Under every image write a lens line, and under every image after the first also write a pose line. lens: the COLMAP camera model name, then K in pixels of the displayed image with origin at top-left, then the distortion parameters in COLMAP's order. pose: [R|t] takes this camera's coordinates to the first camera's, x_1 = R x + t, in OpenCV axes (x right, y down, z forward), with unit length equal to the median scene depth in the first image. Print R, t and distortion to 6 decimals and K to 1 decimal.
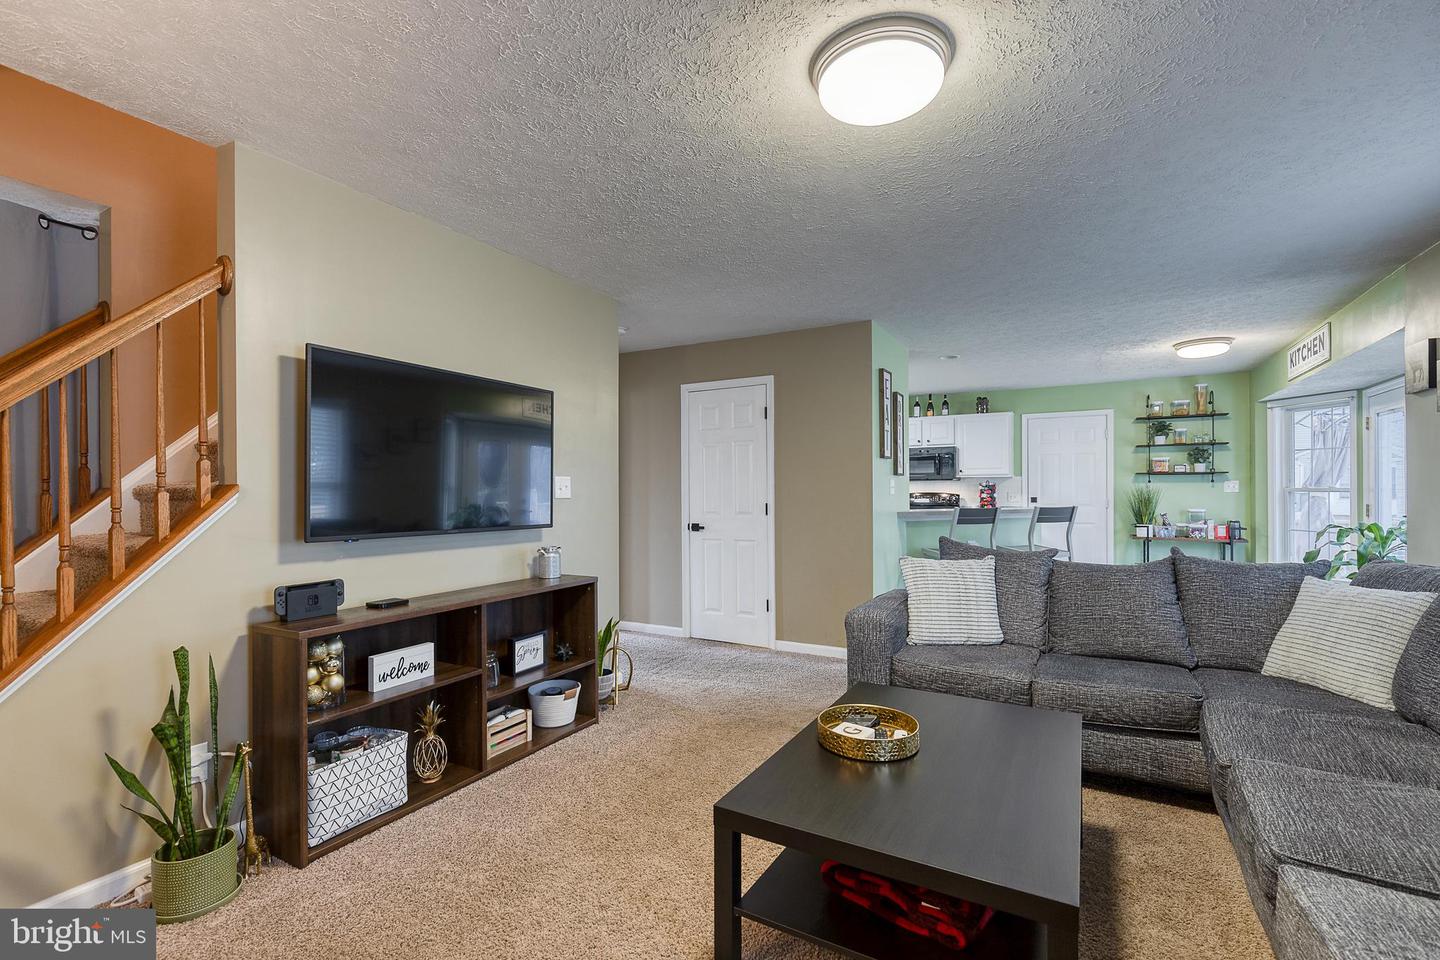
lens RADIAL K [[649.3, 0, 718.7], [0, 649.3, 487.3], [0, 0, 1]] dist [0.004060, 0.000239]
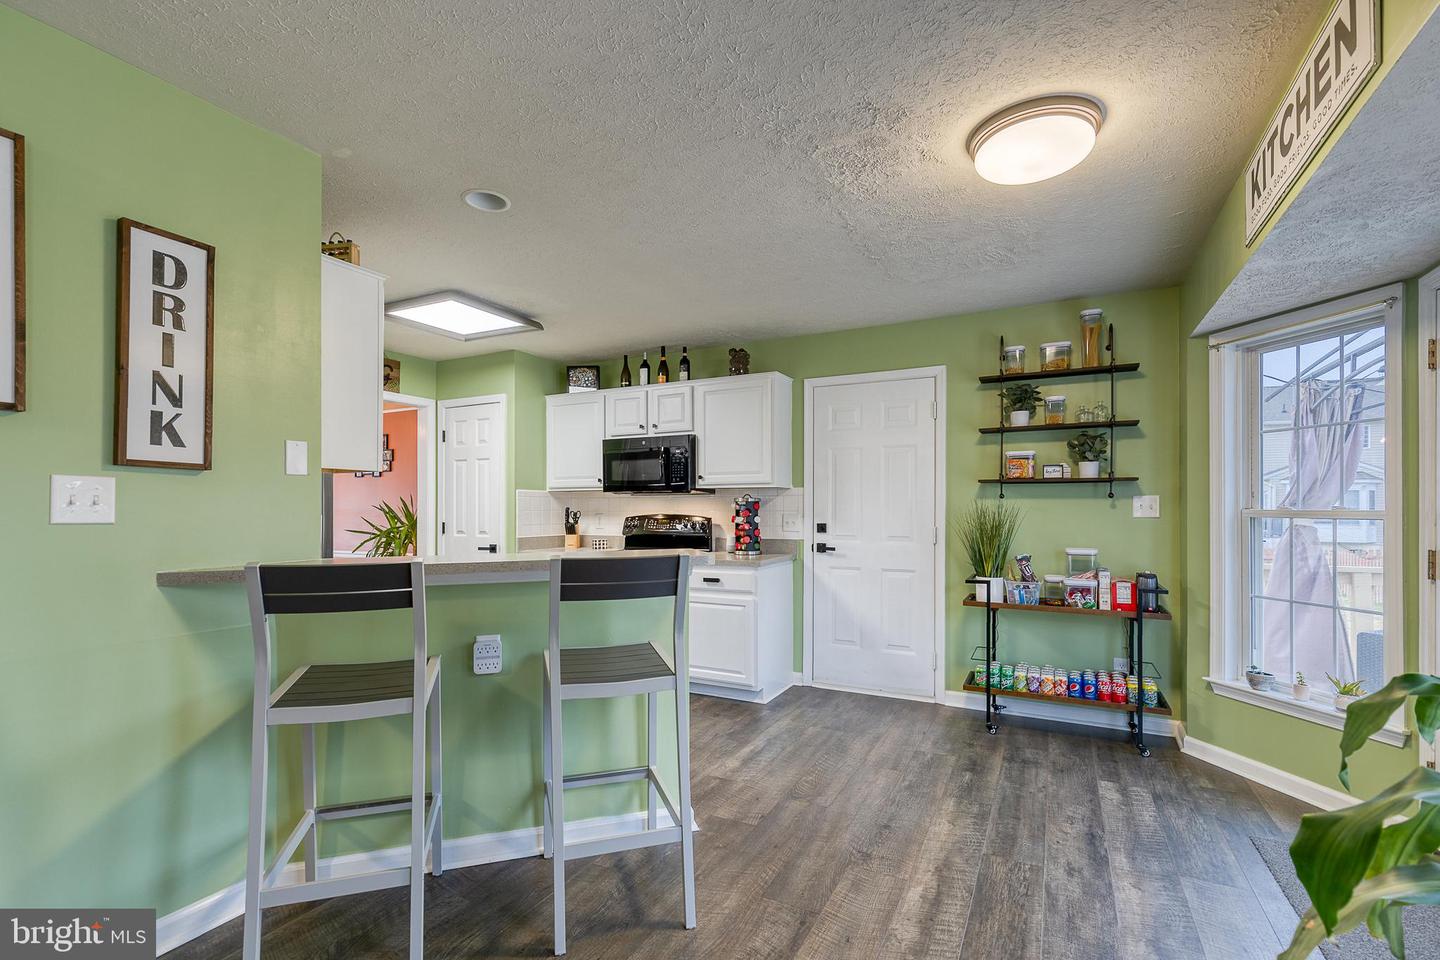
lens RADIAL K [[649.3, 0, 735.2], [0, 649.3, 503.6], [0, 0, 1]] dist [0.004060, 0.000239]
pose [[0.999182, 0.005752, 0.040020, 0.430808], [-0.005607, 0.999977, -0.003732, 0.000402], [-0.040040, 0.003504, 0.999192, 0.484479]]
